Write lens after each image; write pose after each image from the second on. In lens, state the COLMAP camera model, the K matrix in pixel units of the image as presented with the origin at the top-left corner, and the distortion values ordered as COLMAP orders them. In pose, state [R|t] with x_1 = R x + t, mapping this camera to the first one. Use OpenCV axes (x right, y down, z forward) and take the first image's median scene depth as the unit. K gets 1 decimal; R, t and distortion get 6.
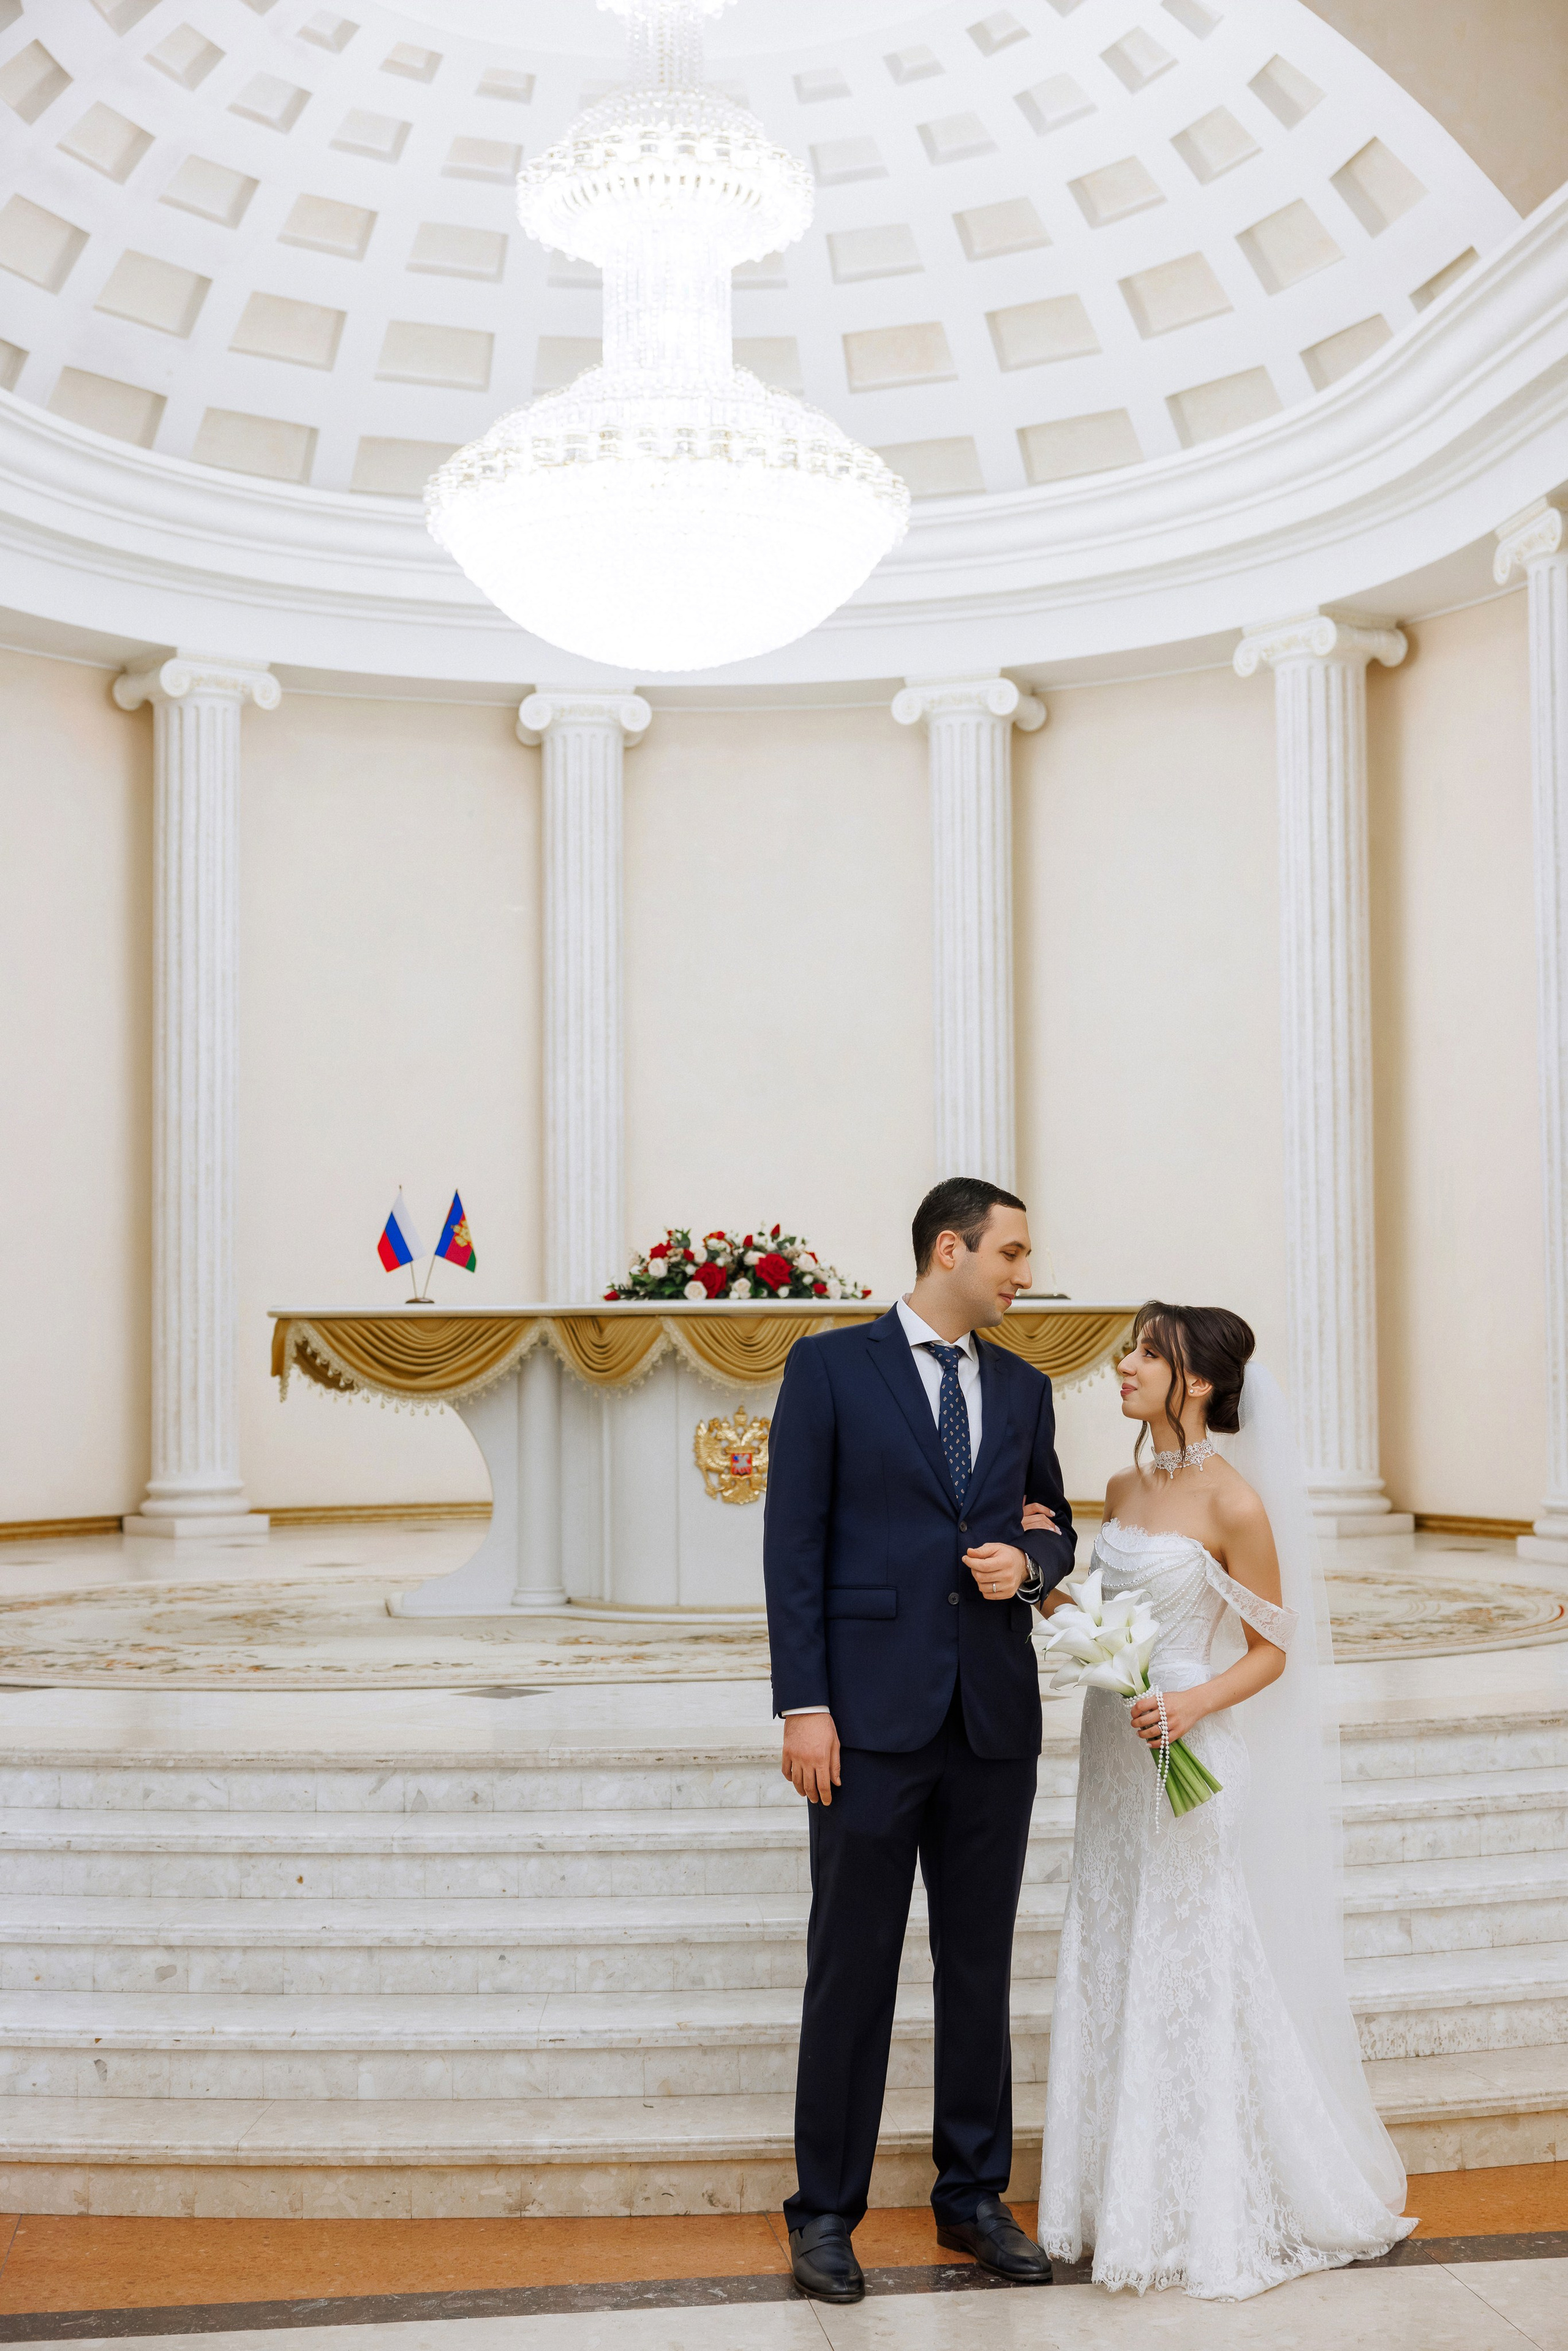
lens RADIAL K [[3084.0, 0, 786.3], [0, 3084.0, 1184.1], [0, 0, 1]] dist [0.005107, 0.014318]
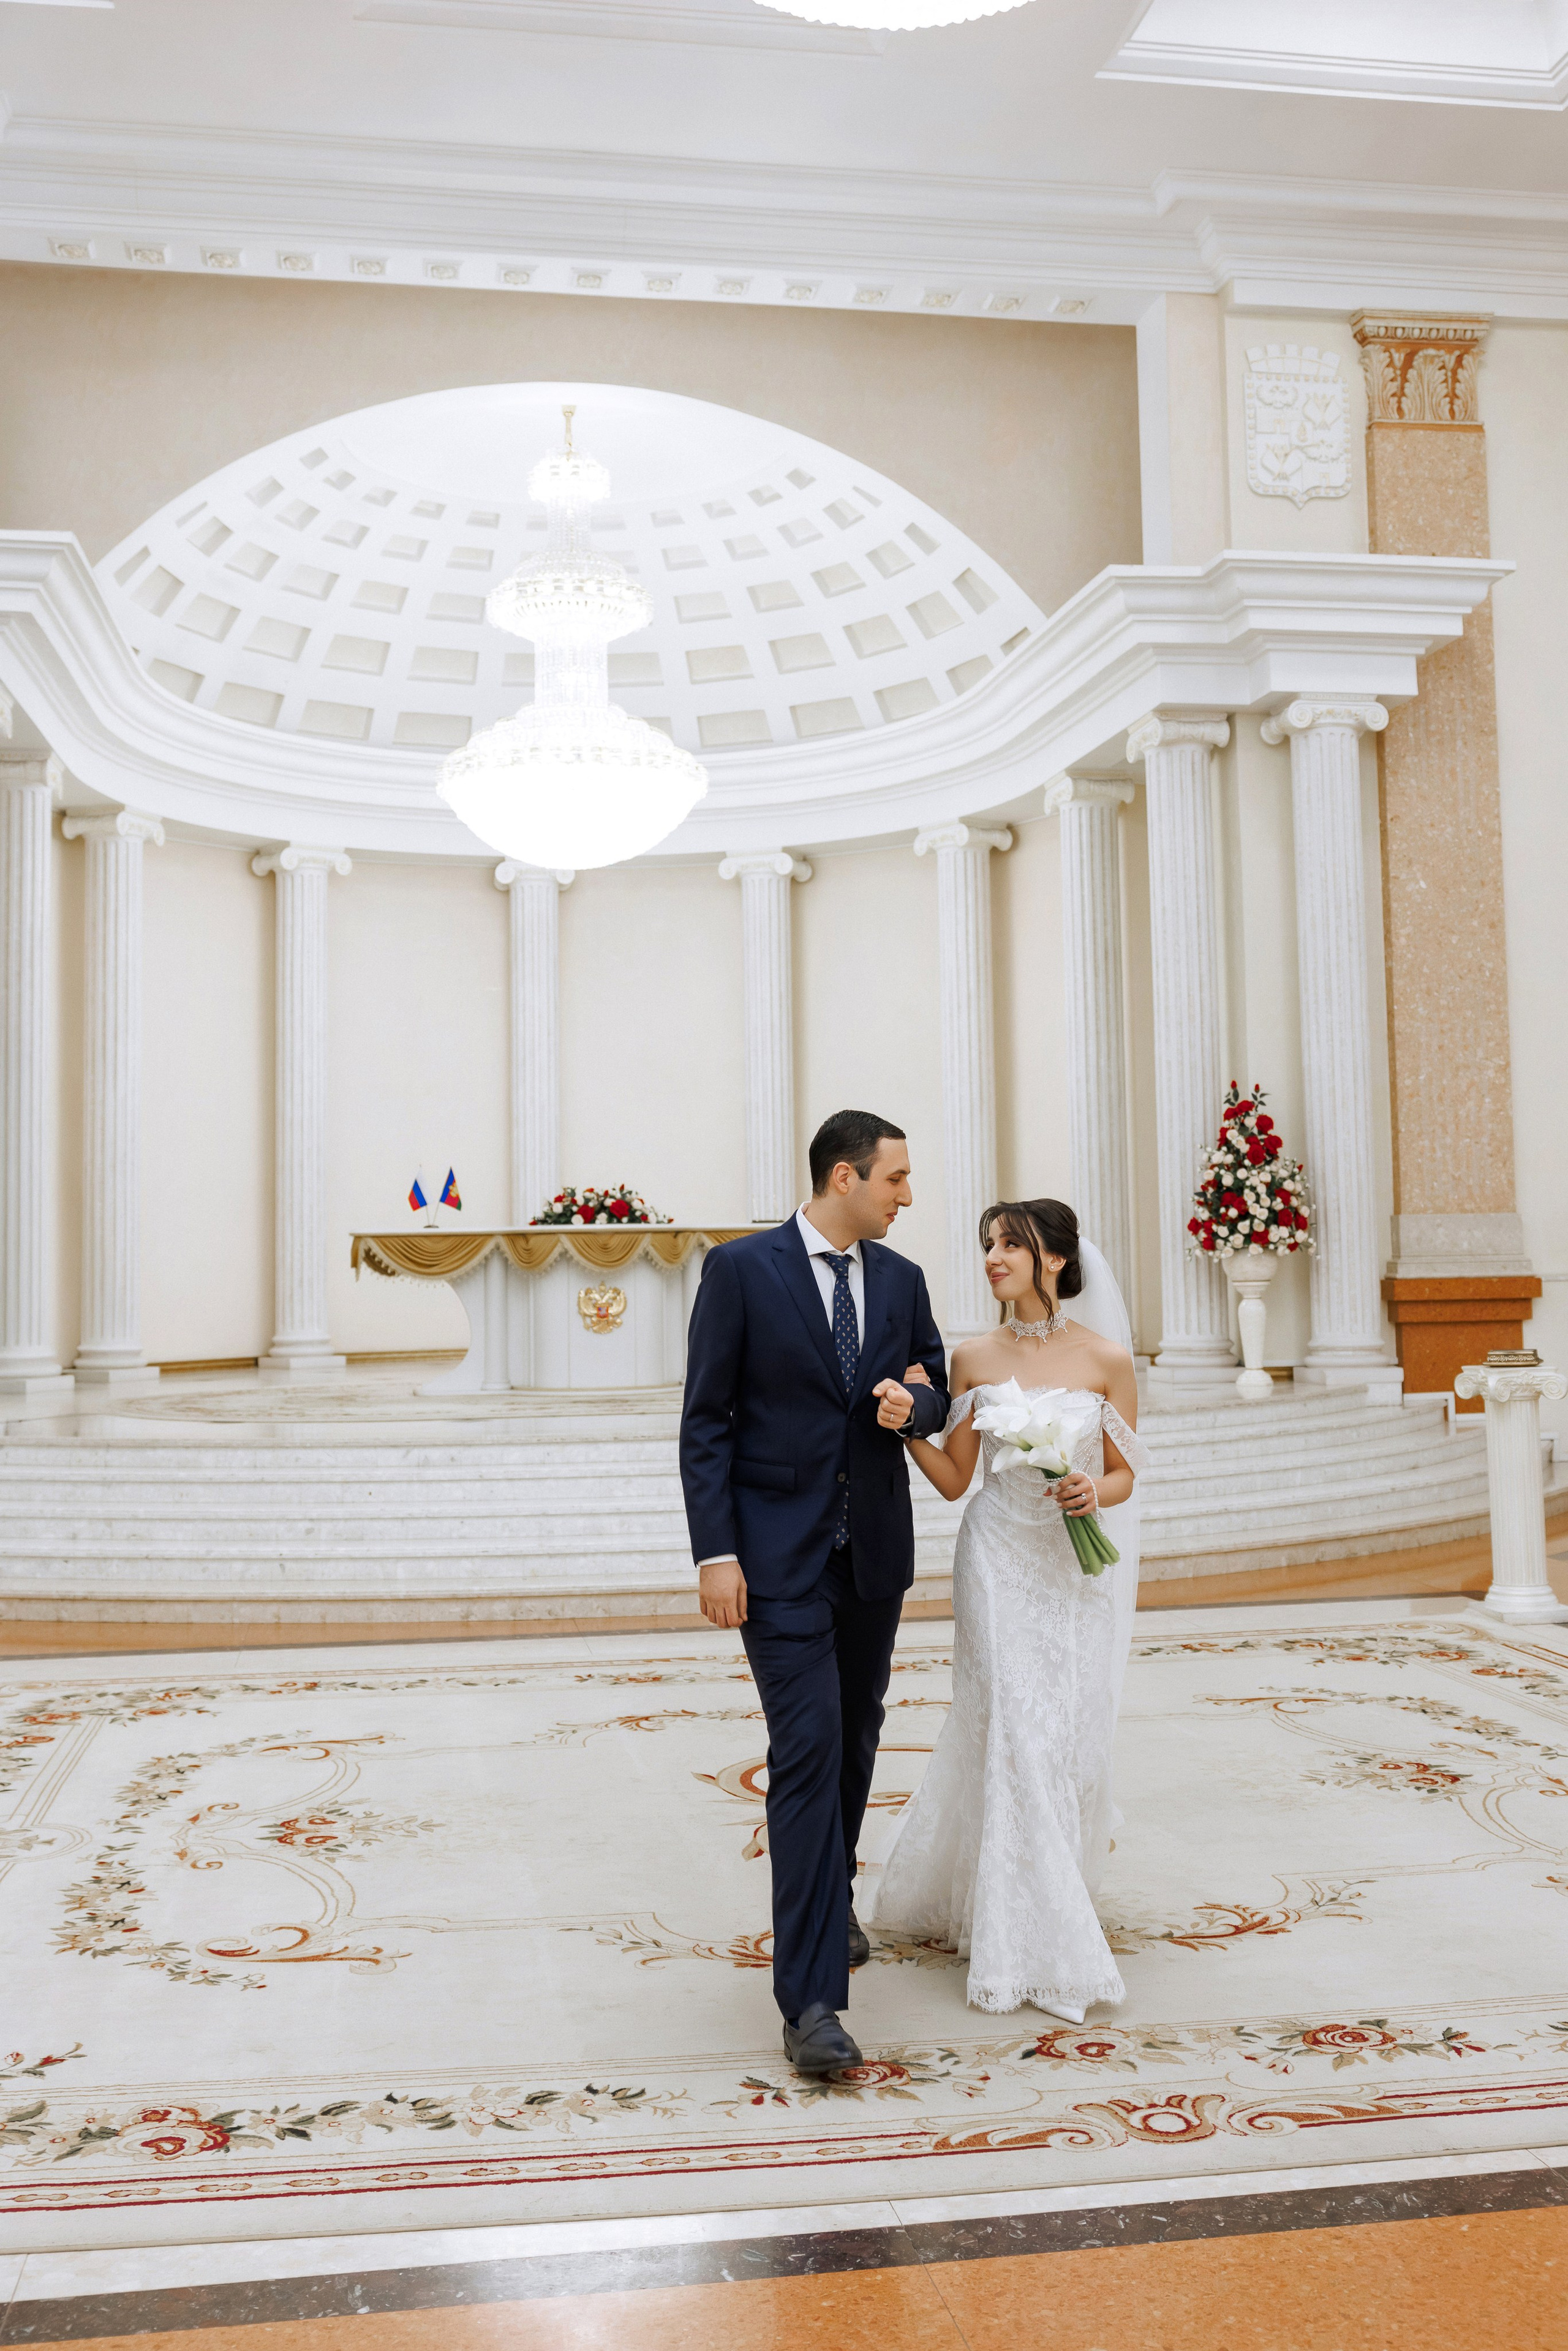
lens RADIAL K [[2419.6, 0, 825.6], [0, 2419.6, 1068.3], [0, 0, 1]] dist [-0.008155, 0.003868]
pose [[0.999360, -0.006956, 0.035079, 0.051540], [0.007890, 0.999616, -0.026578, -0.012741], [-0.034881, 0.026838, 0.999031, -0.352970]]
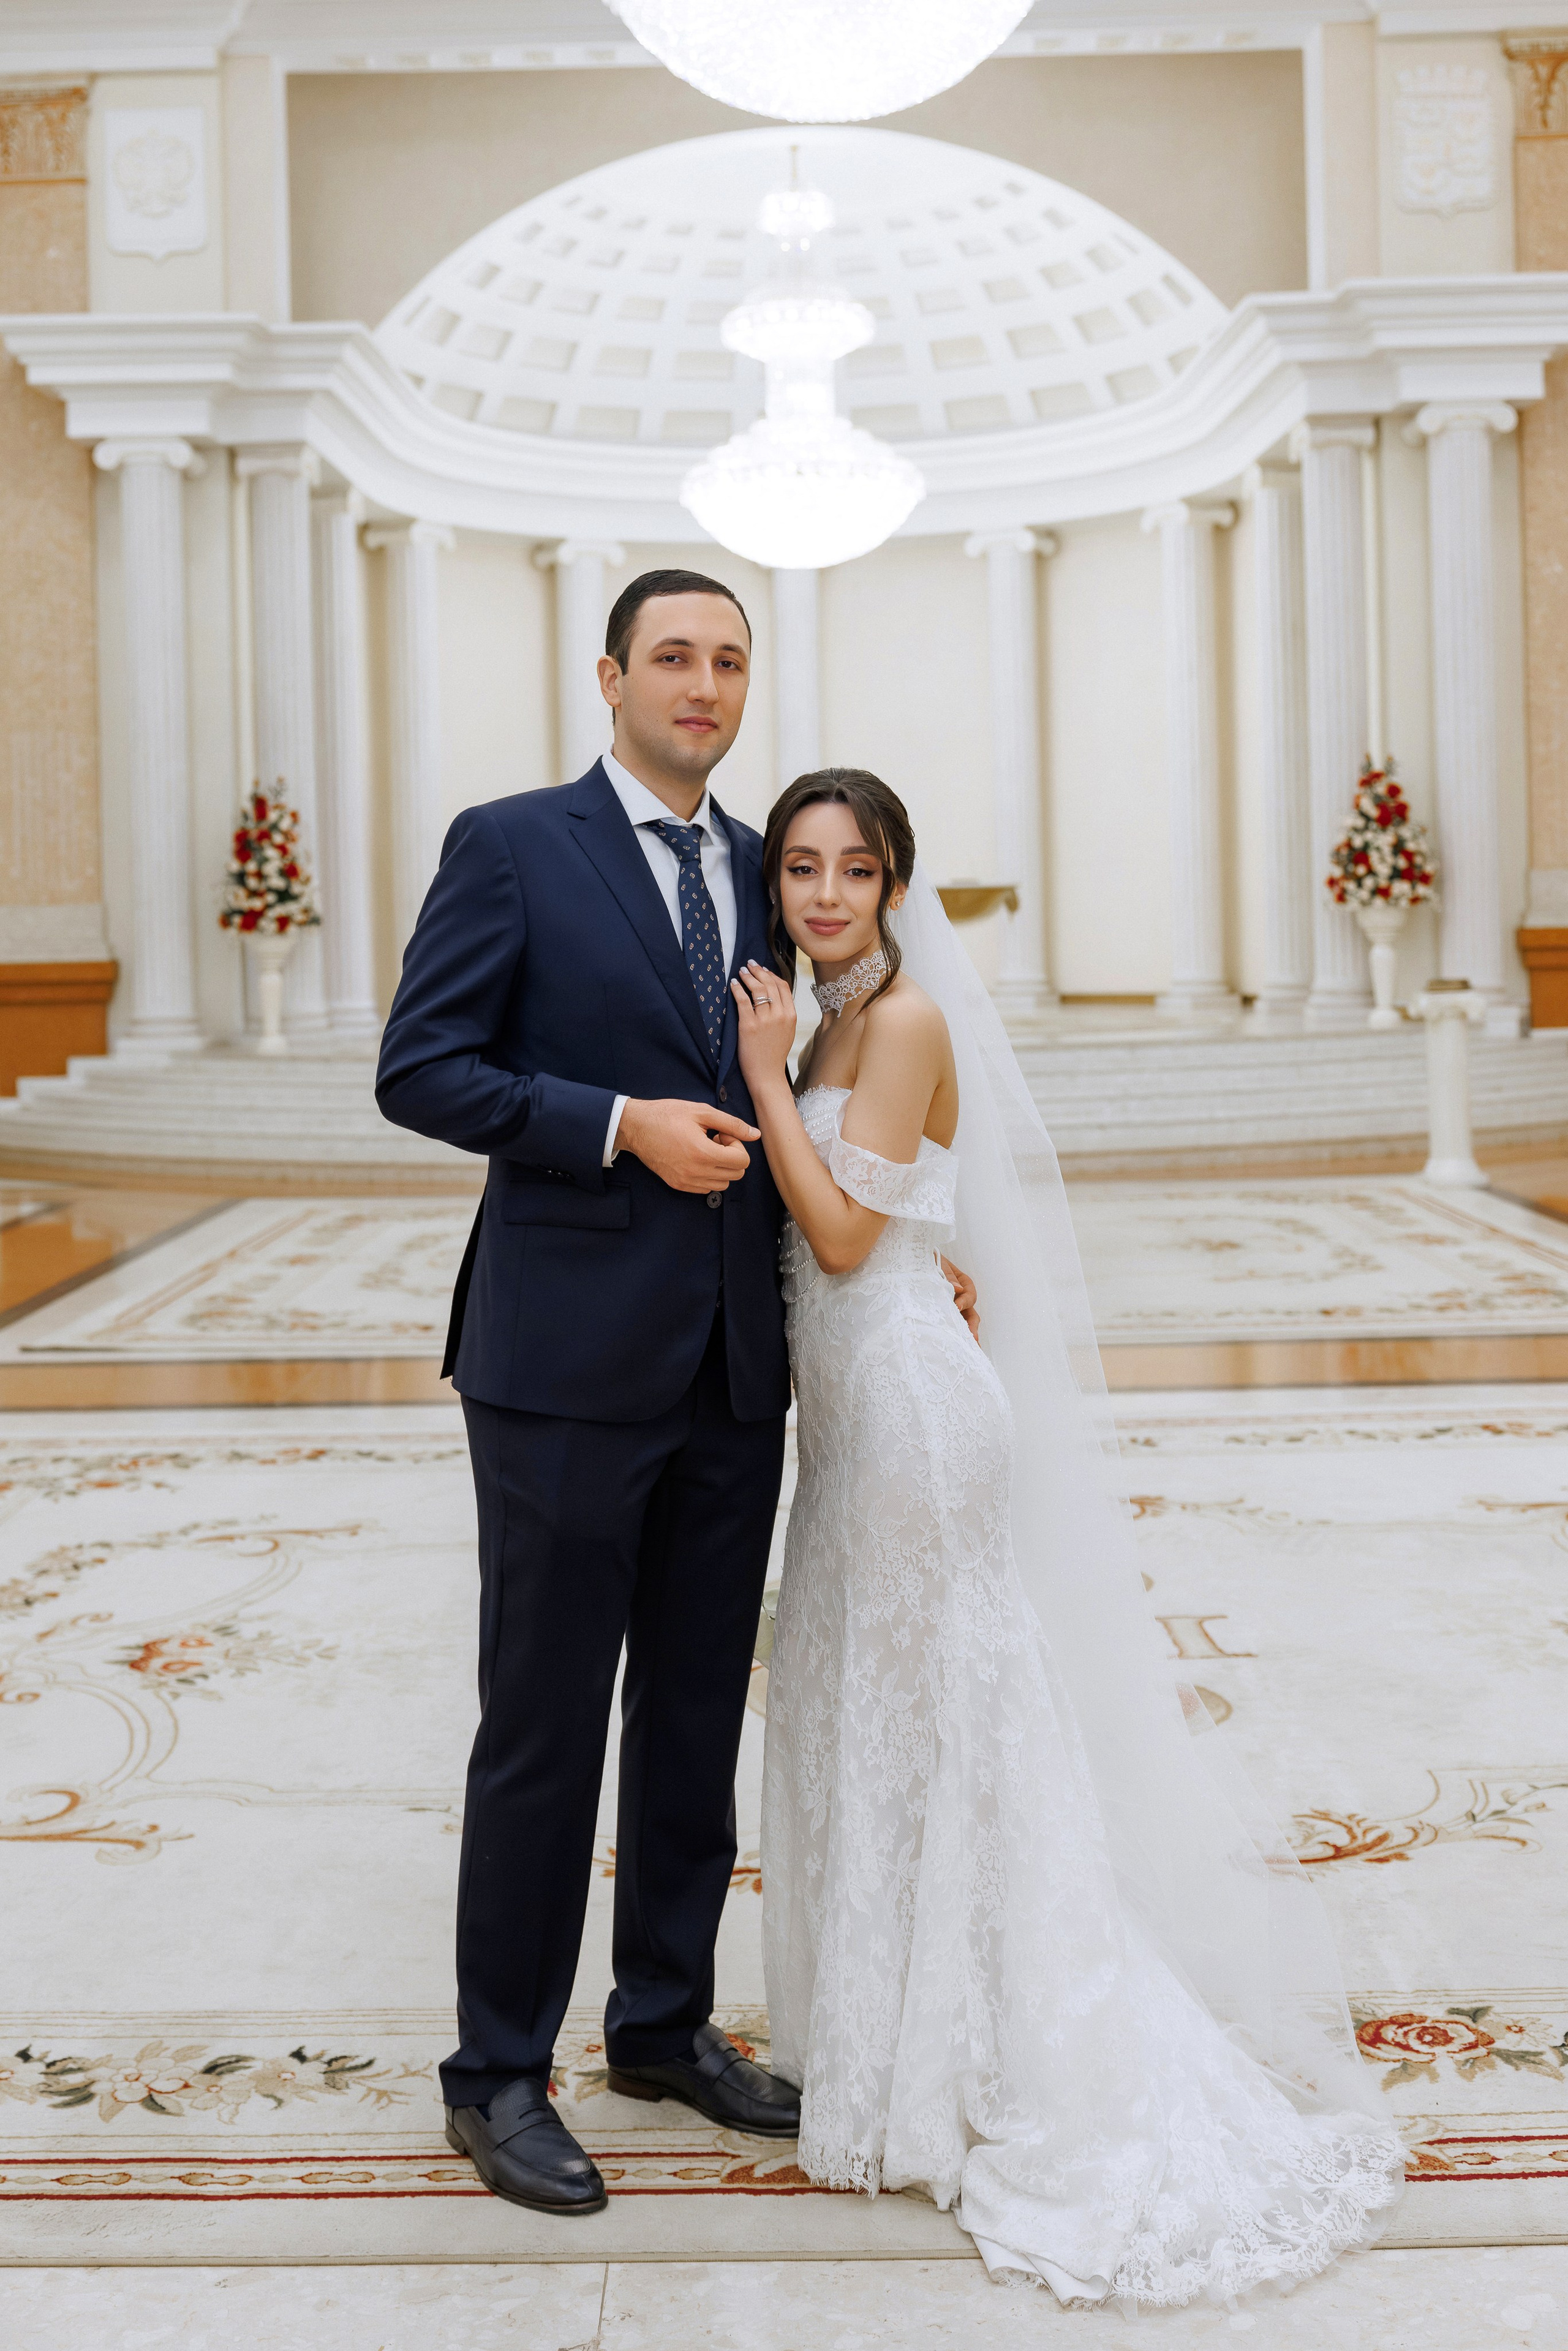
lens RADIAL K [[2980.4, 0, 767.1], [0, 2980.4, 956.9], [0, 0, 1]] dist [0.021093, -0.002965]
pose [[0.988583, -0.013431, -0.150075, 0.199205], [0.022884, 0.997849, 0.061435, -0.031496], [0.148927, -0.064168, 0.986764, -0.817792]]
